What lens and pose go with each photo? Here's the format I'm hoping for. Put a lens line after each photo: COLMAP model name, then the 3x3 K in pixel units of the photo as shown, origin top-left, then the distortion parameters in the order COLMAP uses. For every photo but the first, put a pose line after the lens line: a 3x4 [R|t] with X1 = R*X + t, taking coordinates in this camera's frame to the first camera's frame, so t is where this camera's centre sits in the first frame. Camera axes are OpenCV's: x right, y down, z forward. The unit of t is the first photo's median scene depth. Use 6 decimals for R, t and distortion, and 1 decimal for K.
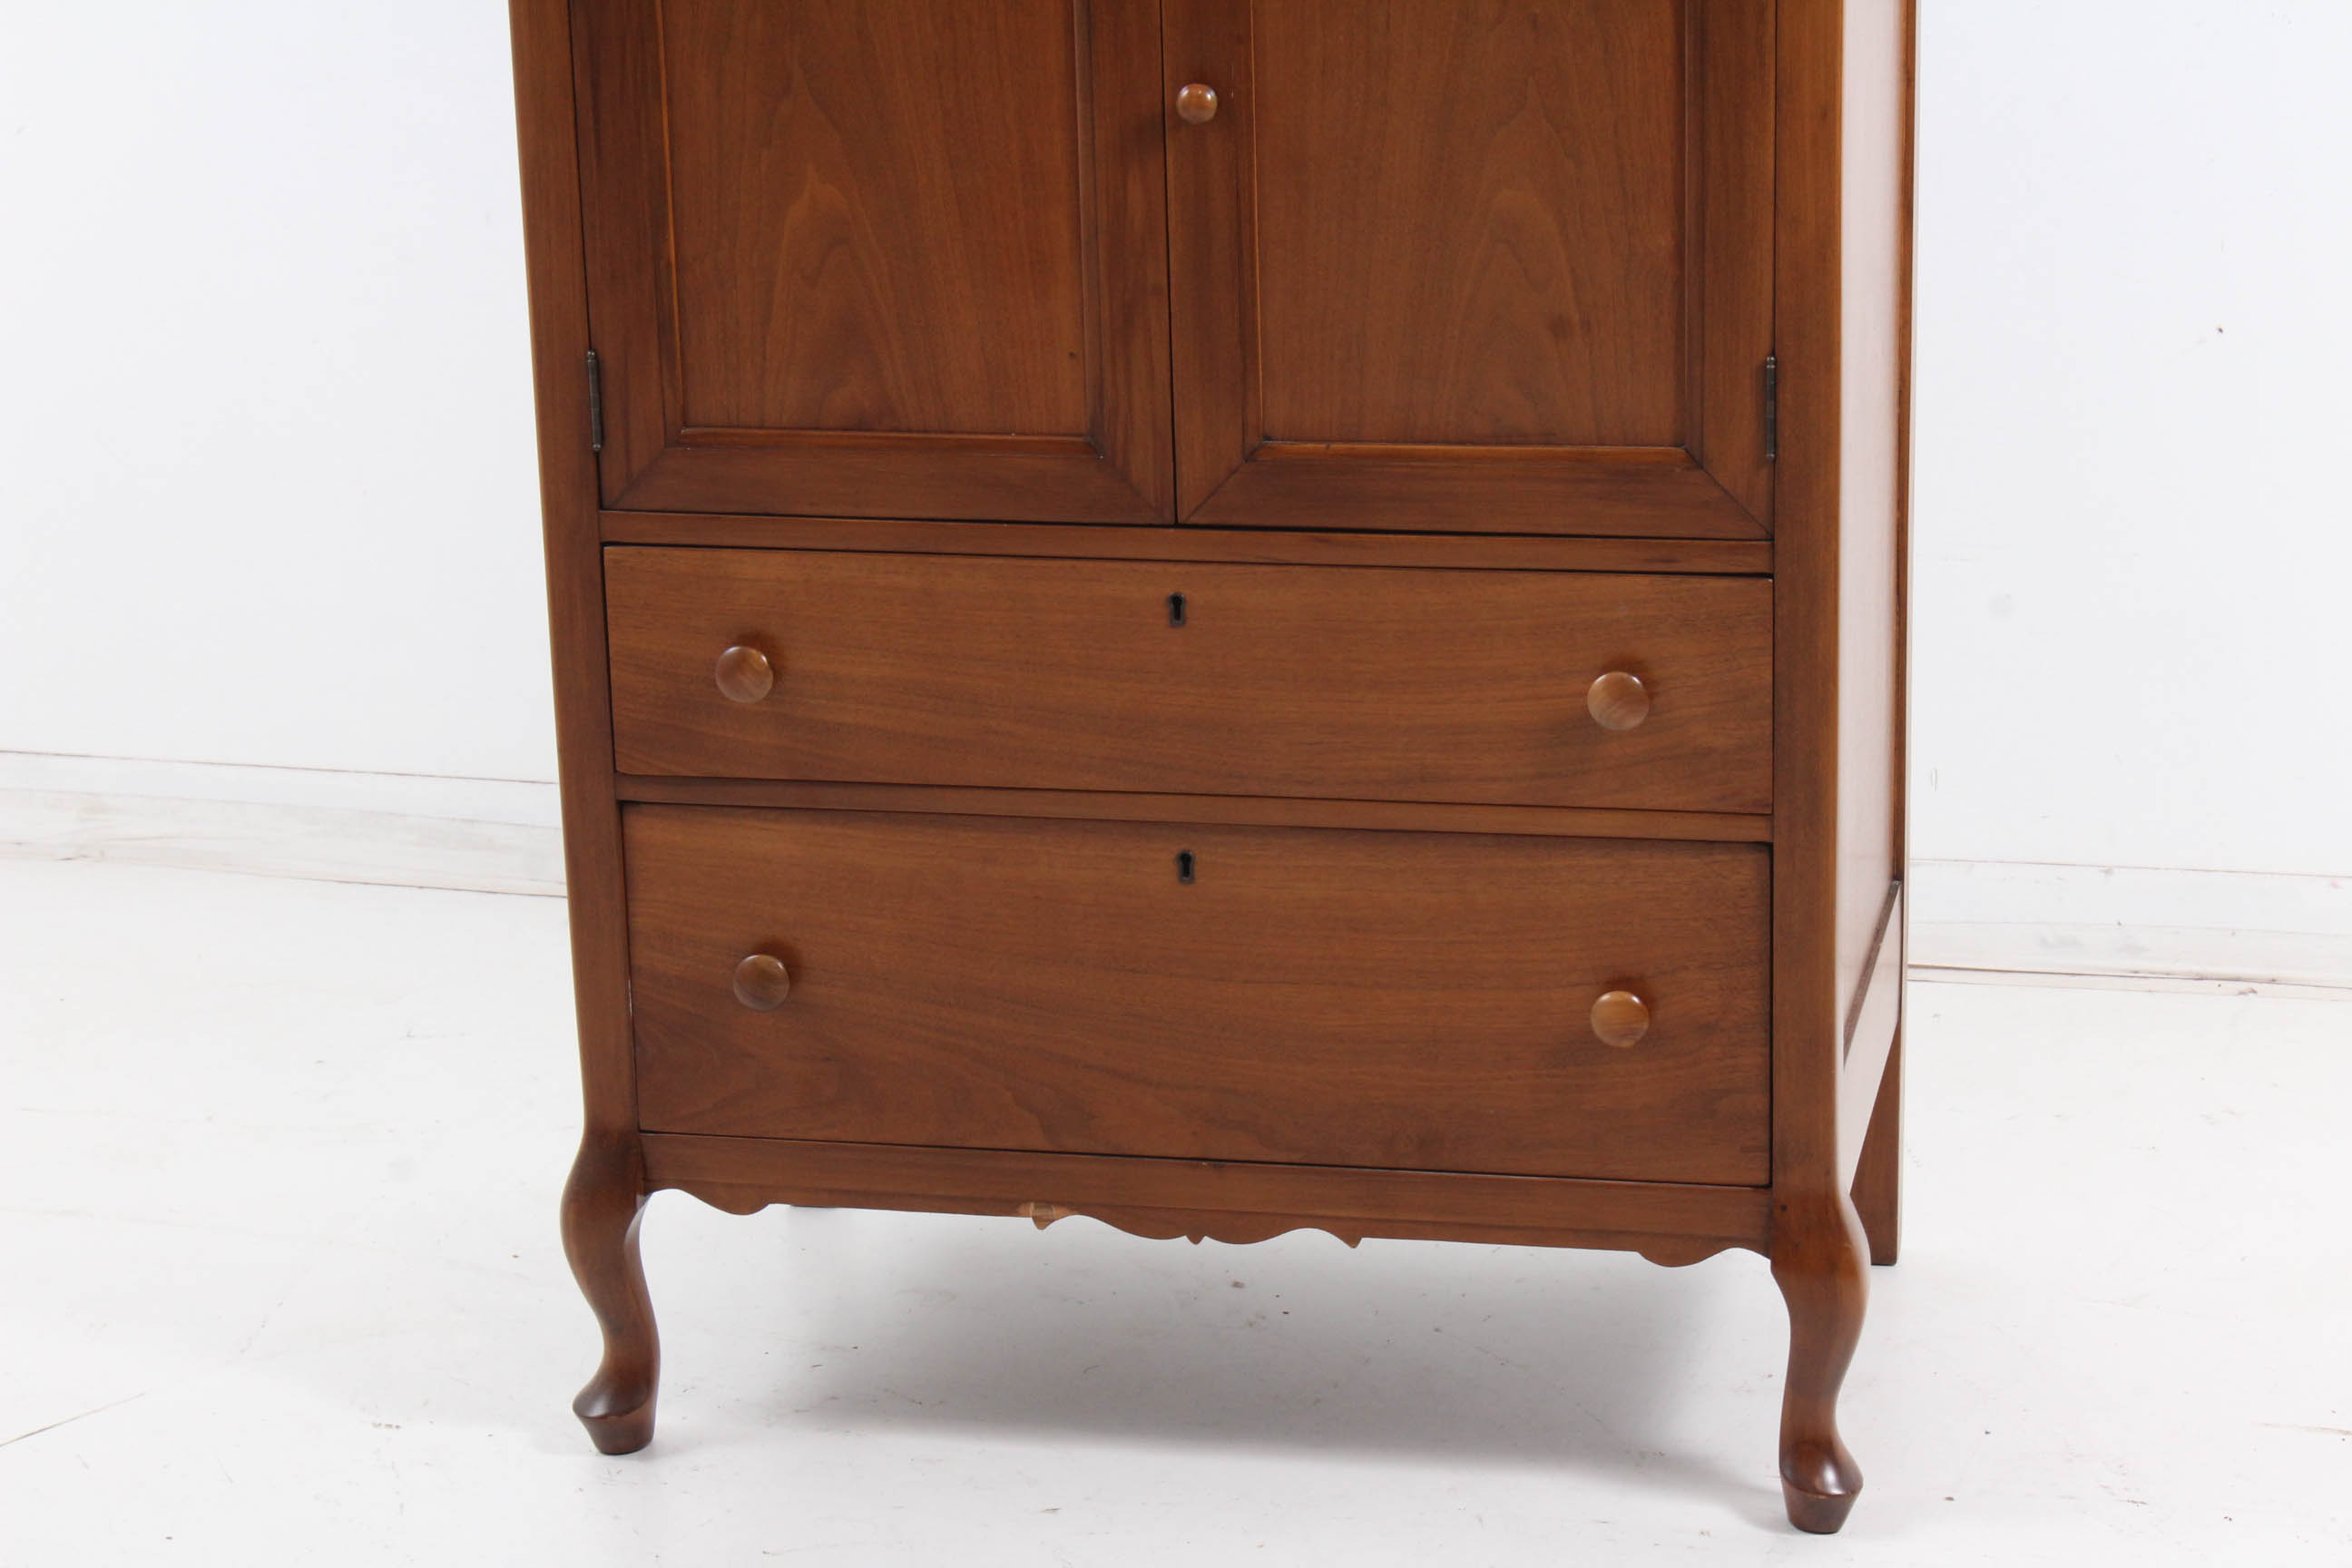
lens RADIAL K [[5683.2, 0, 1135.1], [0, 5683.2, 827.1], [0, 0, 1]] dist [0.074623, 0.000000]
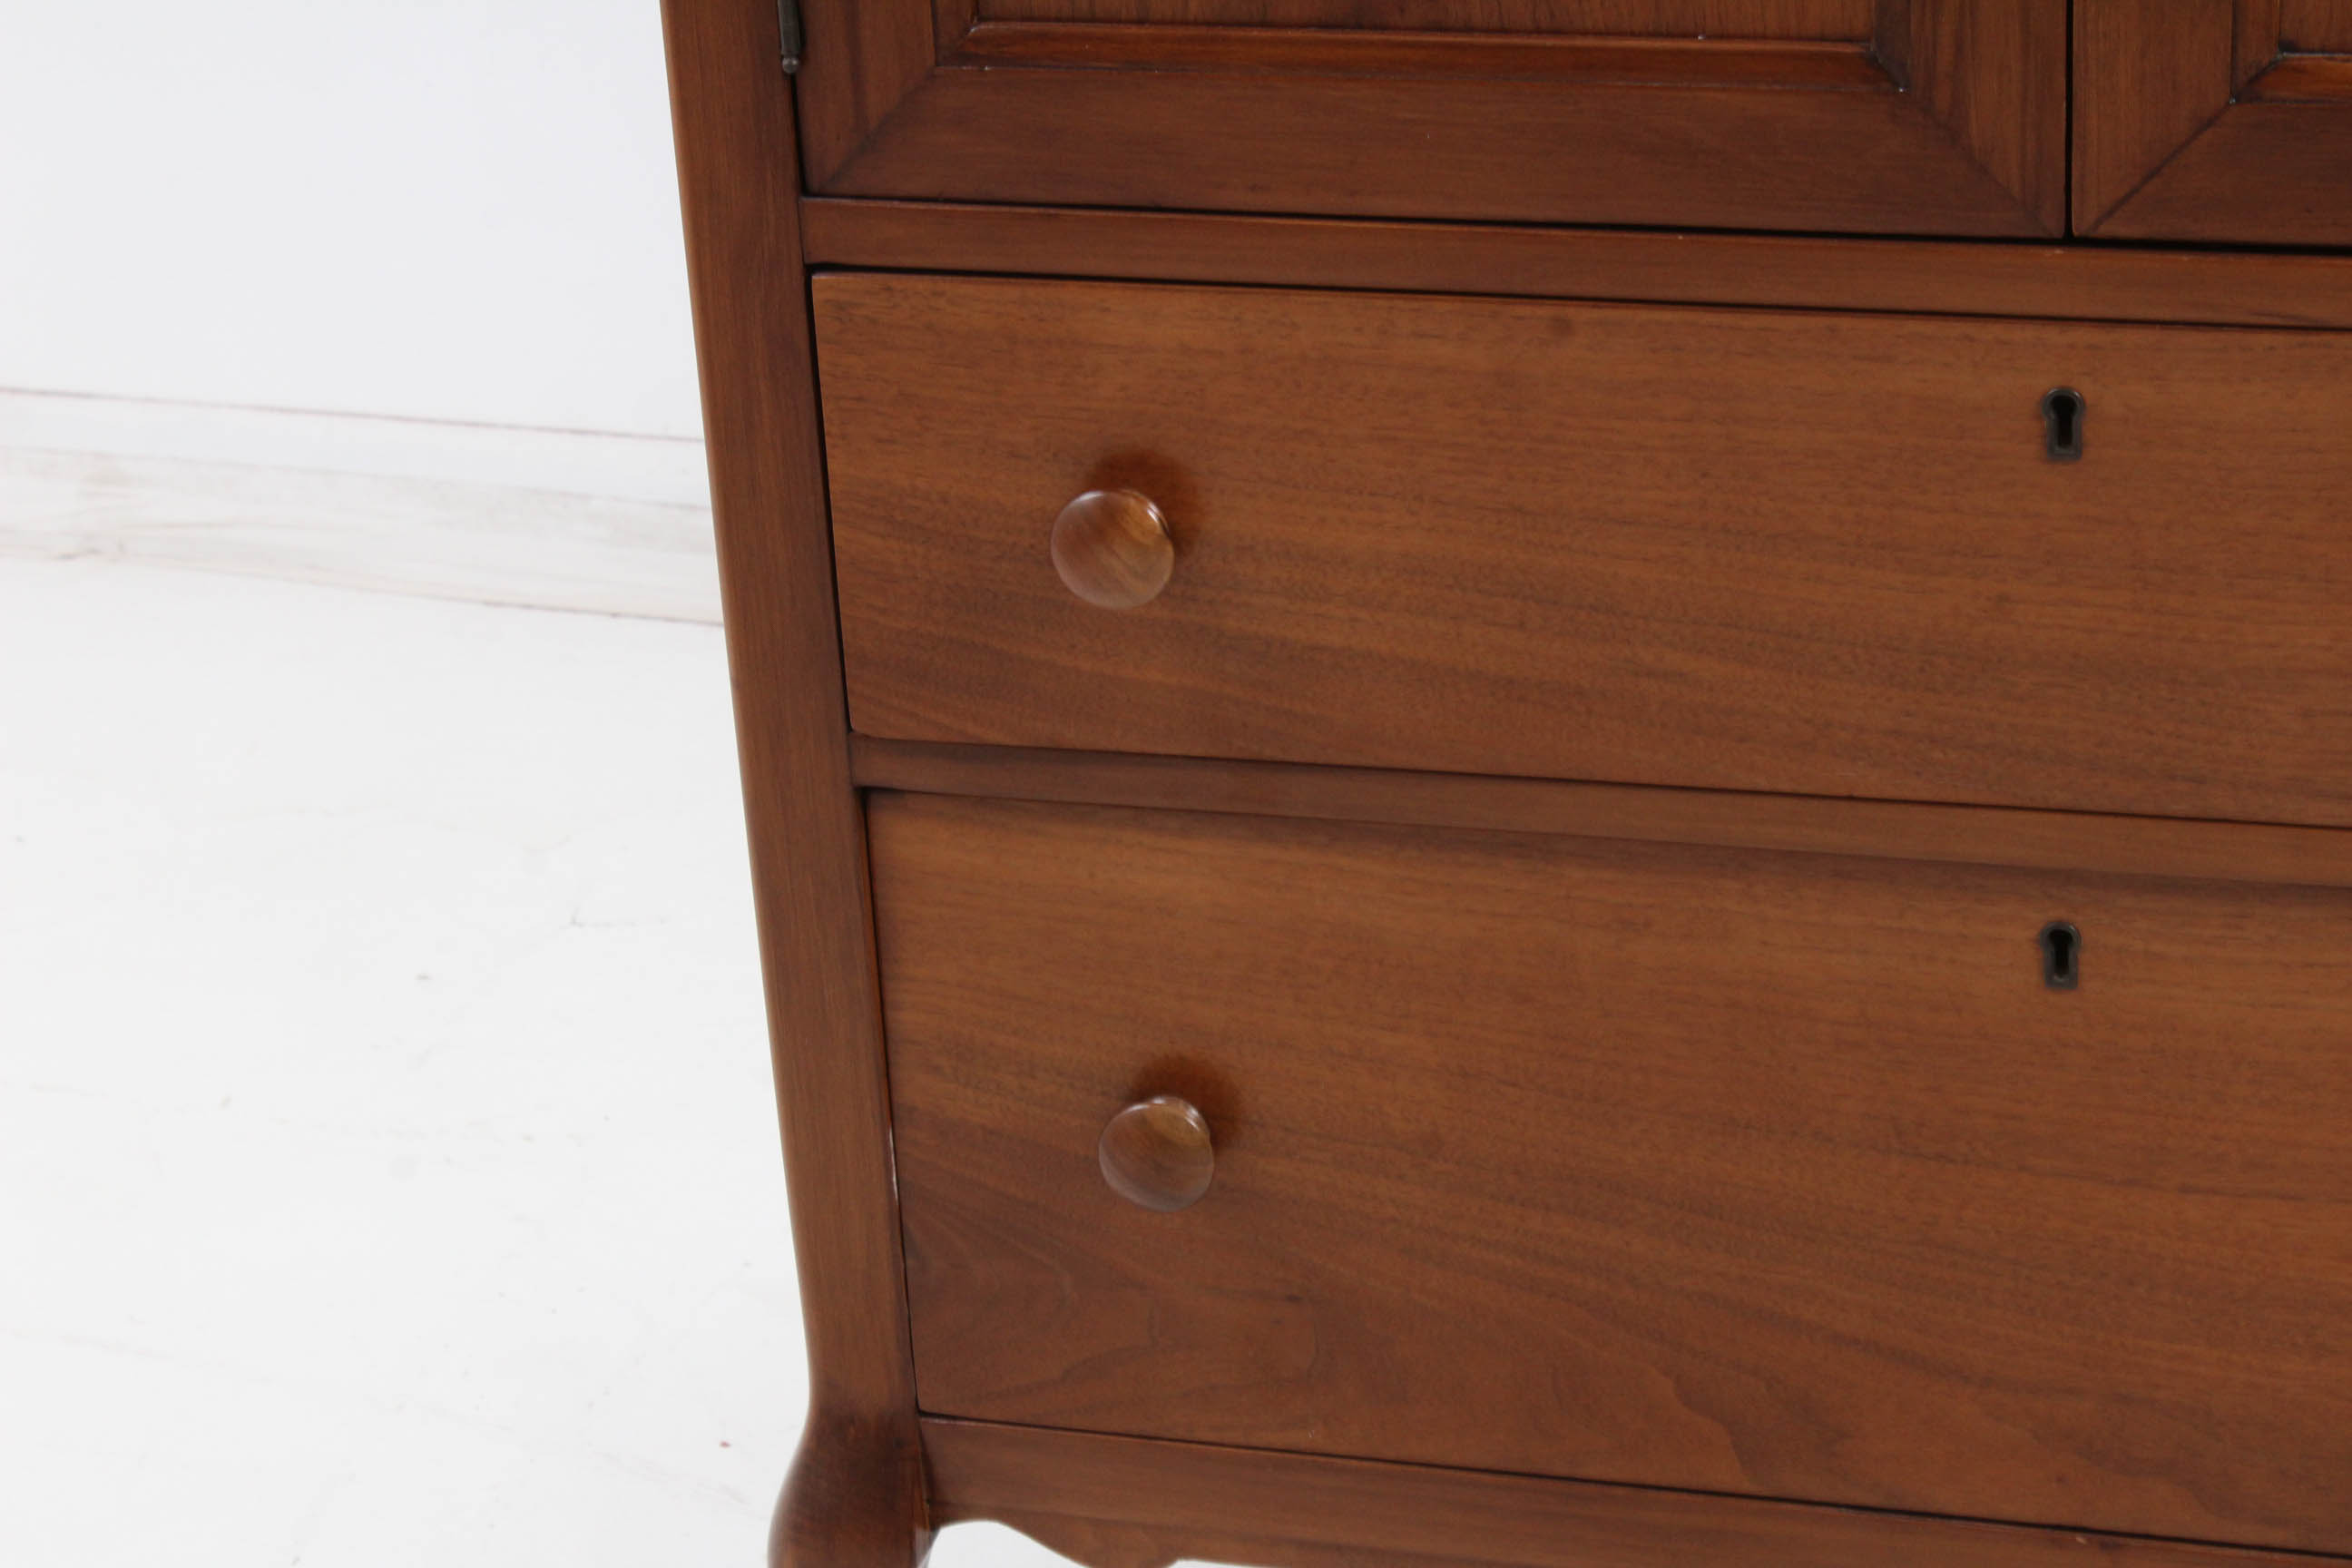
lens RADIAL K [[5683.2, 0, 1132.3], [0, 5683.2, 818.1], [0, 0, 1]] dist [0.074623, 0.000000]
pose [[0.997214, -0.001156, -0.074585, -0.032414], [0.011054, 0.991130, 0.132433, -0.067377], [0.073770, -0.132888, 0.988382, 0.537838]]
